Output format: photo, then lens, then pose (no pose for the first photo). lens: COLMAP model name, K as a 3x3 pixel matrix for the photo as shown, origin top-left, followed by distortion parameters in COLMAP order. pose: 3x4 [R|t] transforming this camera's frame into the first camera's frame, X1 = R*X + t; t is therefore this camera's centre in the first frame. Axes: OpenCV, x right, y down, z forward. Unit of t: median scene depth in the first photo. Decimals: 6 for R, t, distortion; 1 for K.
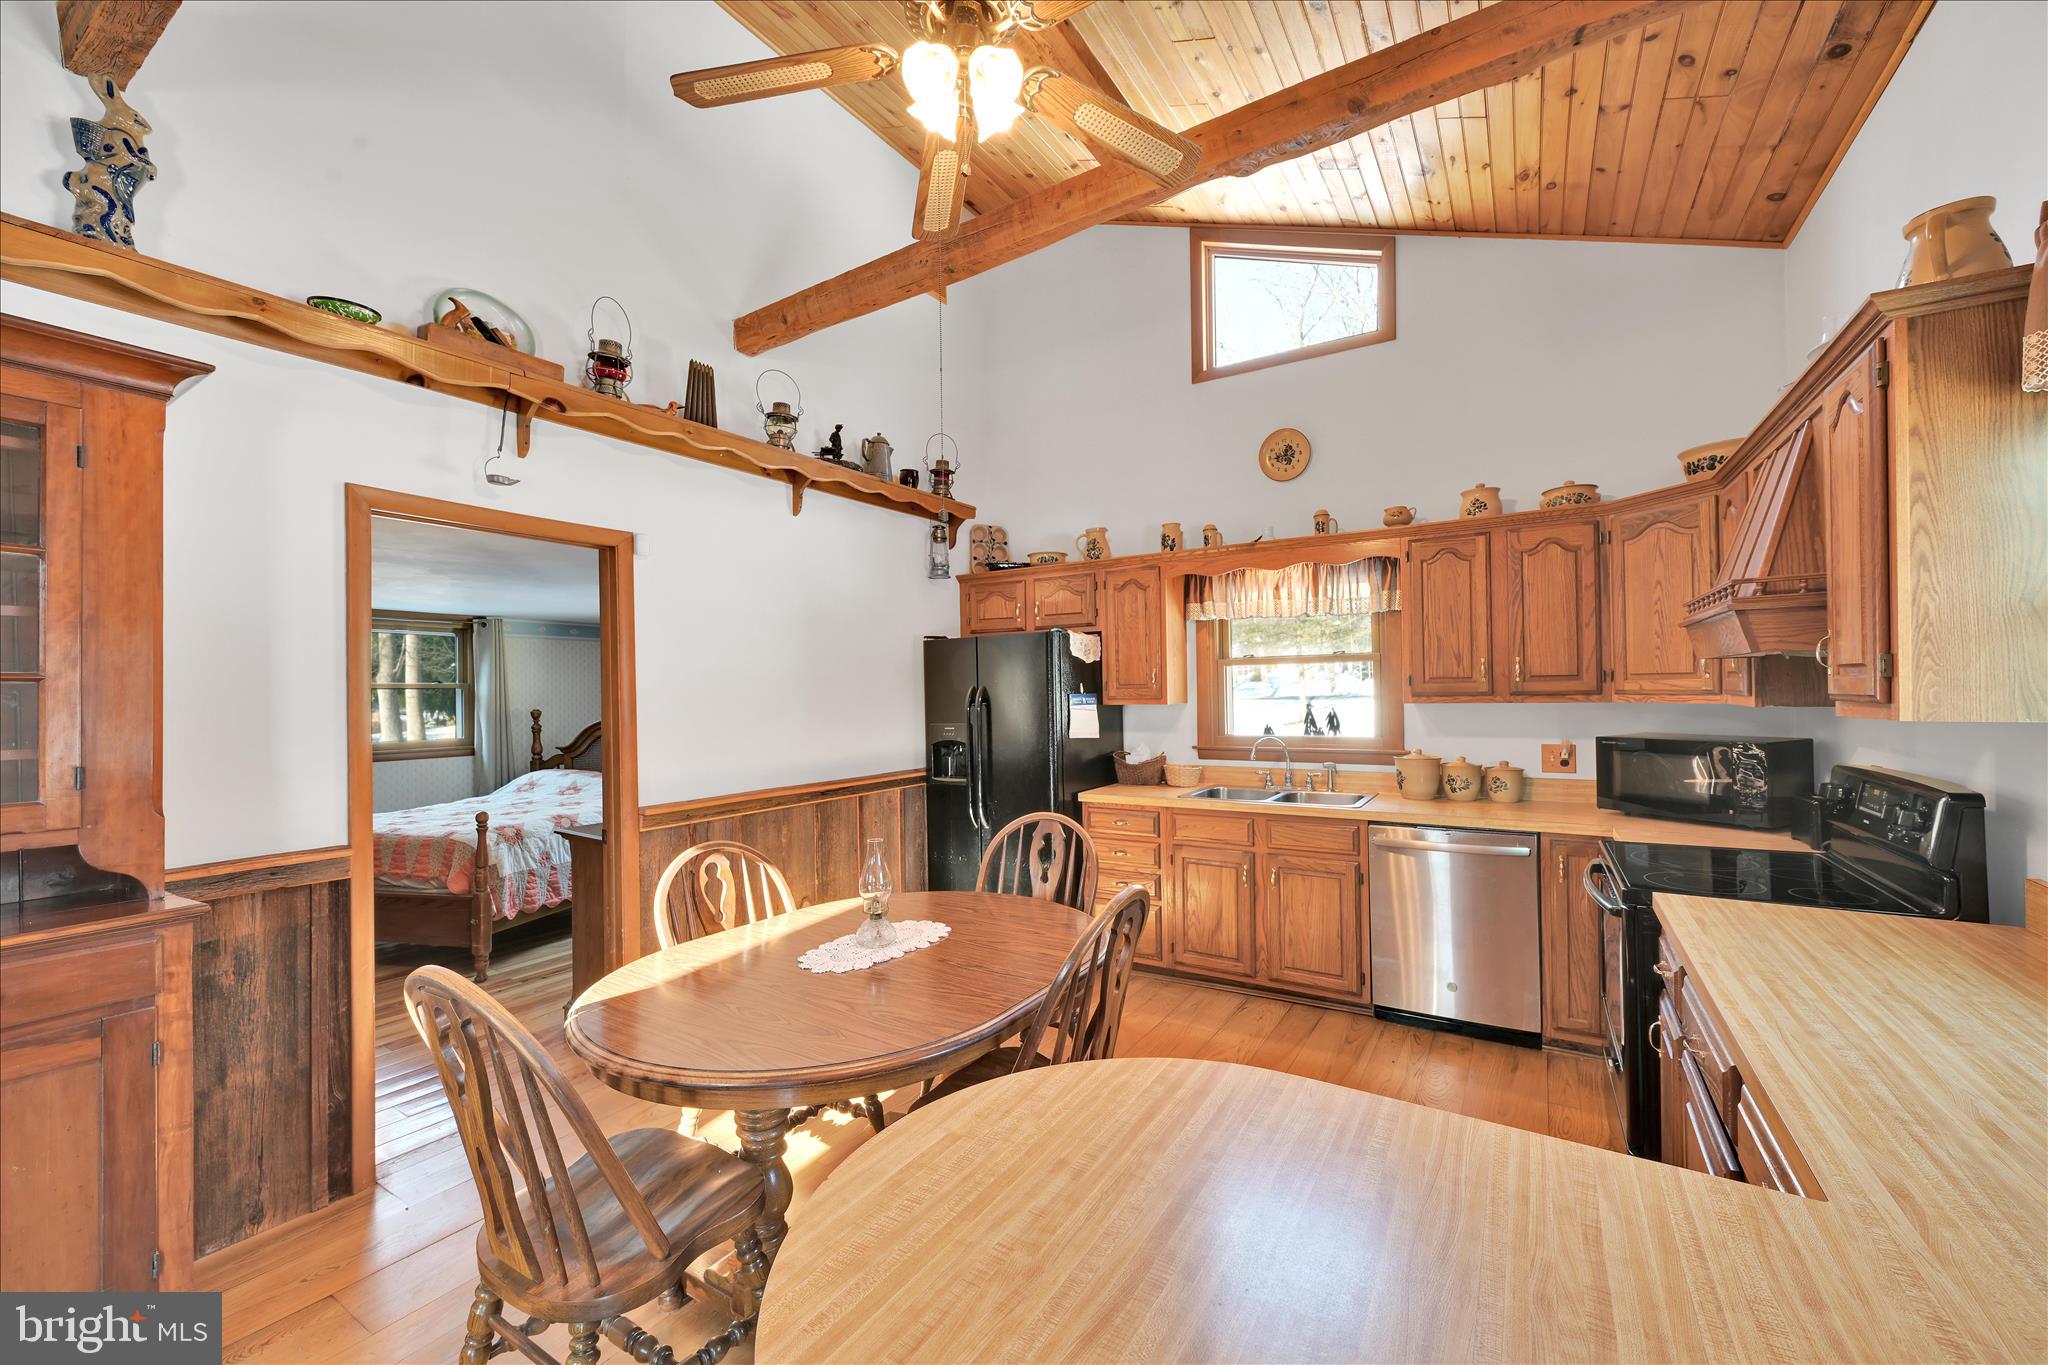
lens RADIAL K [[800.9, 0, 1030.0], [0, 800.9, 686.4], [0, 0, 1]] dist [-0.000822, 0.000036]
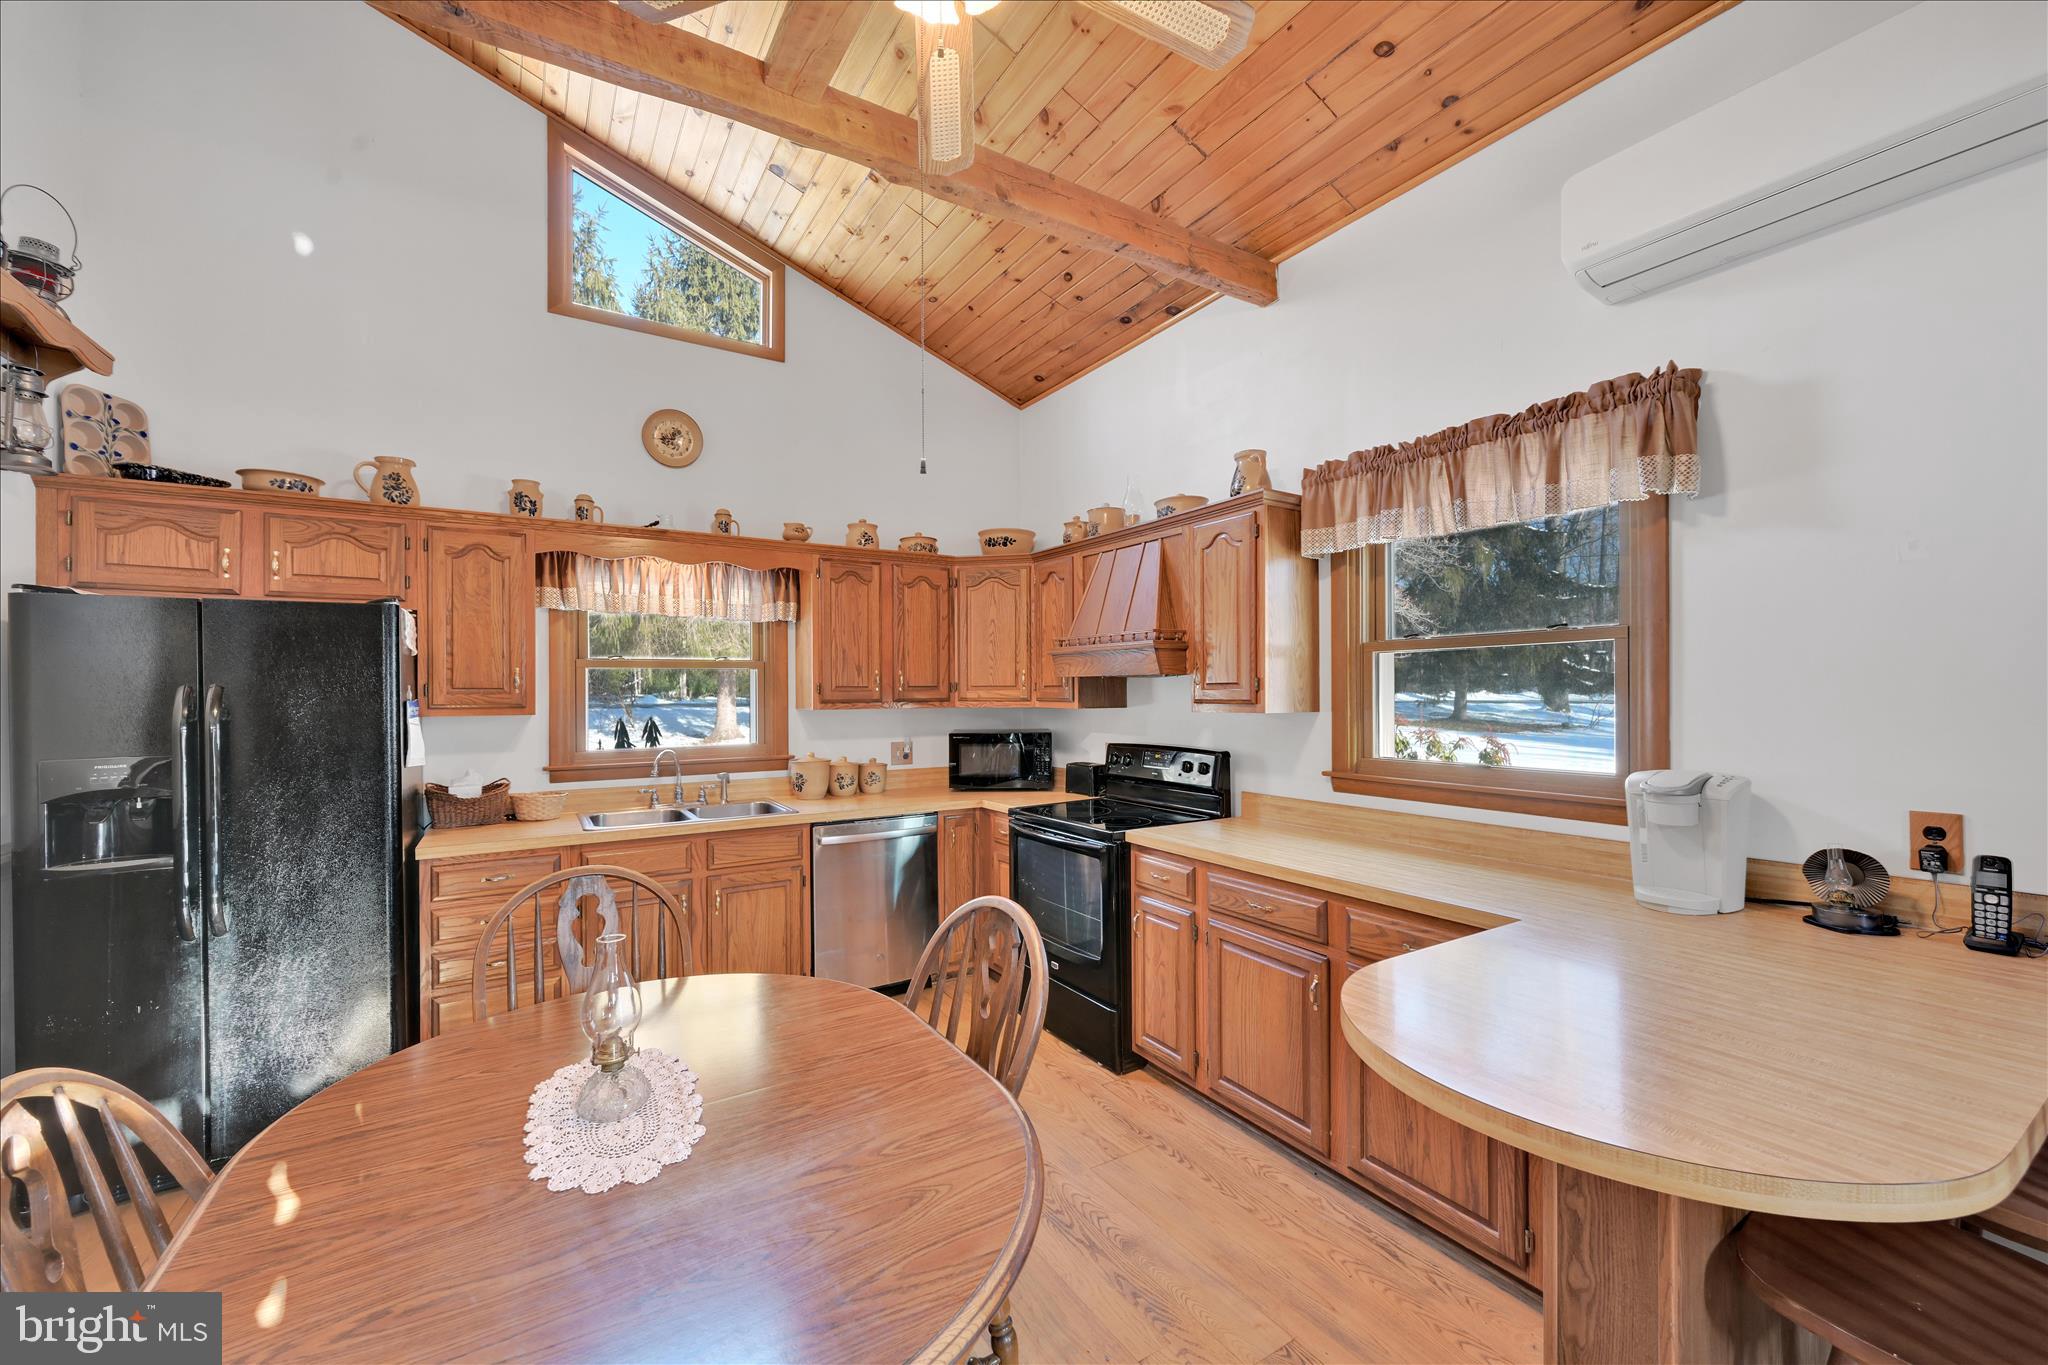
lens RADIAL K [[800.9, 0, 1030.0], [0, 800.9, 686.4], [0, 0, 1]] dist [-0.000822, 0.000036]
pose [[0.439980, 0.017904, 0.897829, -0.364934], [-0.006402, 0.999838, -0.016801, 0.006133], [-0.897985, 0.001644, 0.440024, 0.273683]]
